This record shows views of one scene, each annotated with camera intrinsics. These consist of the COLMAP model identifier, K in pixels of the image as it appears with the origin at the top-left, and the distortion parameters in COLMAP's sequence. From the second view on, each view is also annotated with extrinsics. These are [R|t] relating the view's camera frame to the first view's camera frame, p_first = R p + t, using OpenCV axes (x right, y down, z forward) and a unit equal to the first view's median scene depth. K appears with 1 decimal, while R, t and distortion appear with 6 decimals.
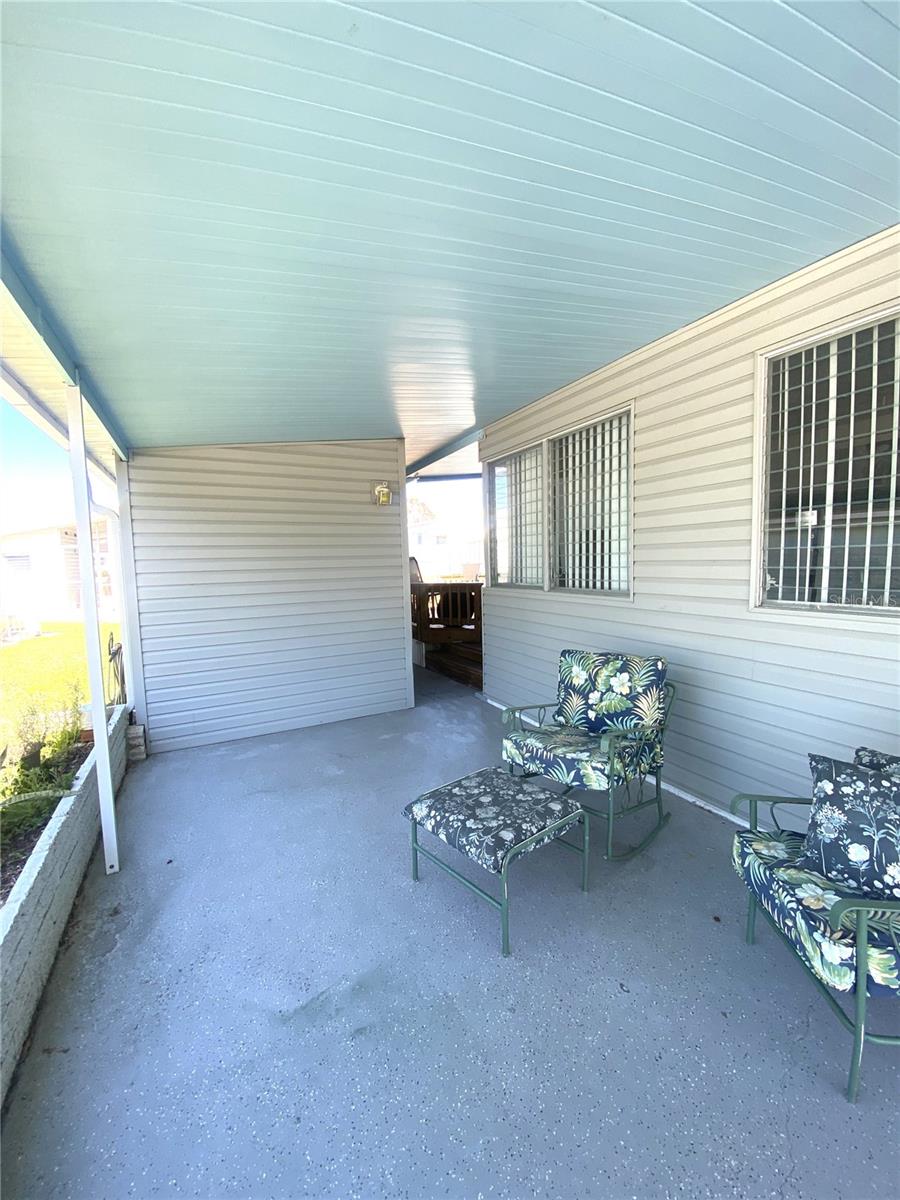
lens RADIAL K [[483.0, 0, 452.7], [0, 483.0, 601.3], [0, 0, 1]] dist [0.024960, -0.025172]
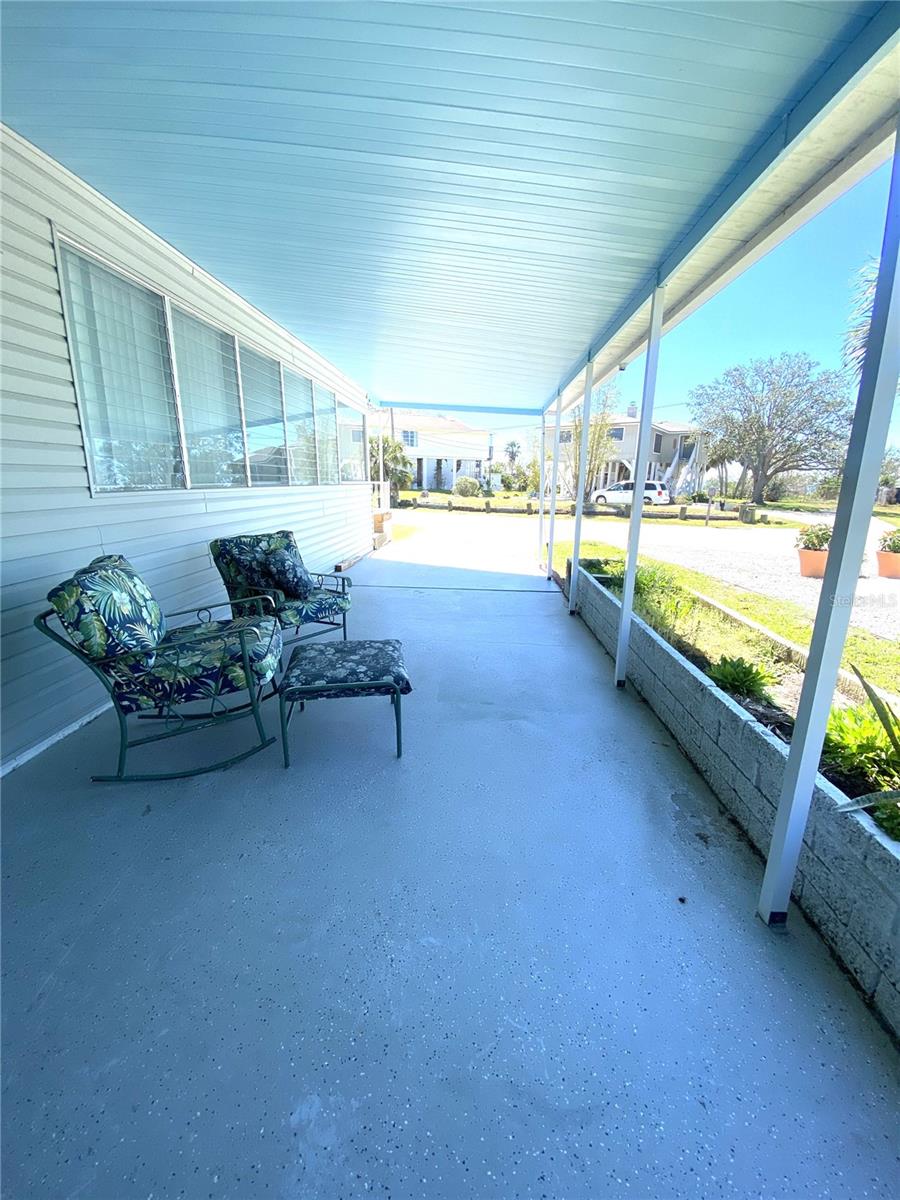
lens RADIAL K [[483.0, 0, 452.7], [0, 483.0, 601.3], [0, 0, 1]] dist [0.024960, -0.025172]
pose [[-0.864352, -0.111317, 0.490413, -0.575294], [0.048349, 0.952281, 0.301369, -0.043425], [-0.500558, 0.284200, -0.817724, 1.510445]]
